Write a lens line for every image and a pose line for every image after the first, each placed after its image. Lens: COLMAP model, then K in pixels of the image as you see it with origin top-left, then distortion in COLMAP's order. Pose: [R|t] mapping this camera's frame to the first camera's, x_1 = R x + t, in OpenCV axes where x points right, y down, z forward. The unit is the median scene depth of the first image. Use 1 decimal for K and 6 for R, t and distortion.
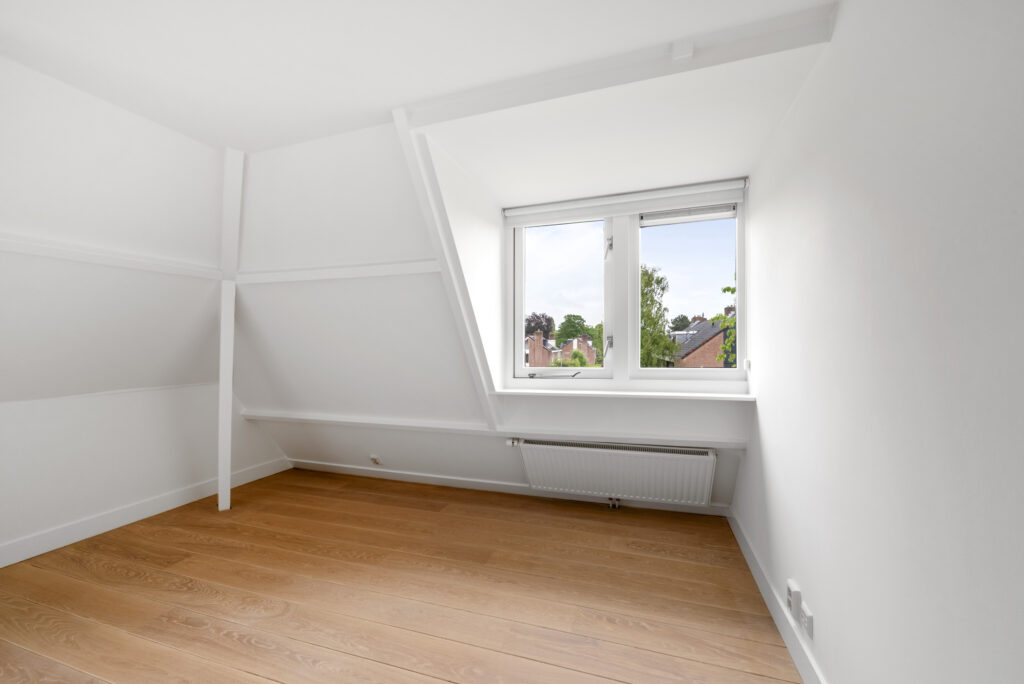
lens RADIAL K [[414.7, 0, 512.6], [0, 414.7, 340.8], [0, 0, 1]] dist [-0.001404, -0.000196]
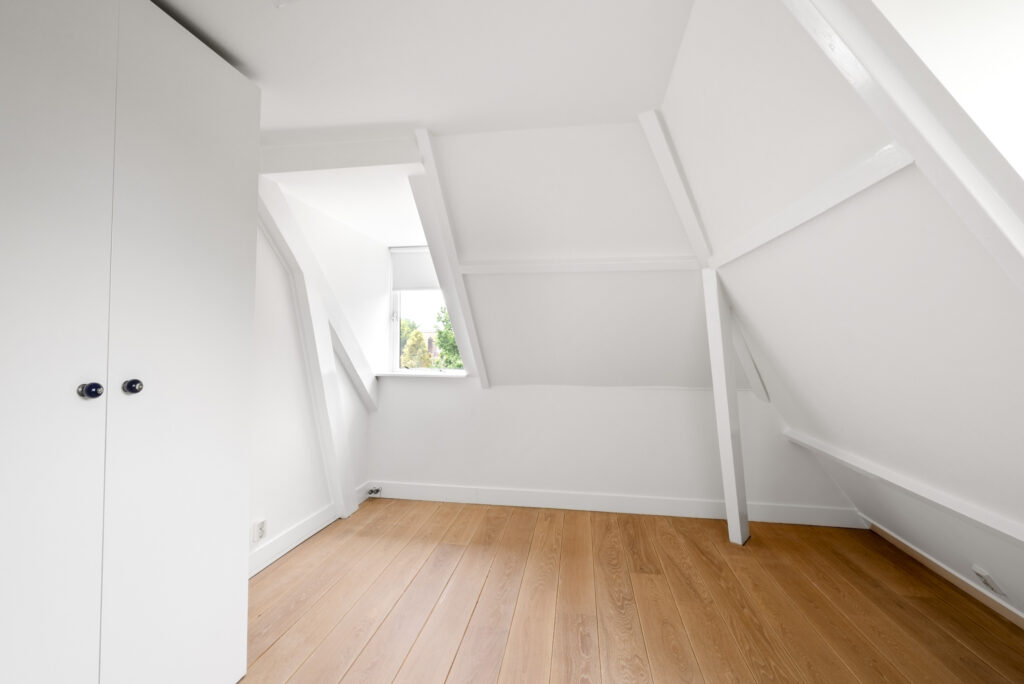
lens RADIAL K [[452.2, 0, 512.6], [0, 452.2, 331.9], [0, 0, 1]] dist [0.001423, -0.000089]
pose [[0.190845, -0.017129, -0.981471, 0.131107], [-0.009502, 0.999769, -0.019296, 0.005589], [0.981574, 0.013009, 0.190639, 0.417695]]
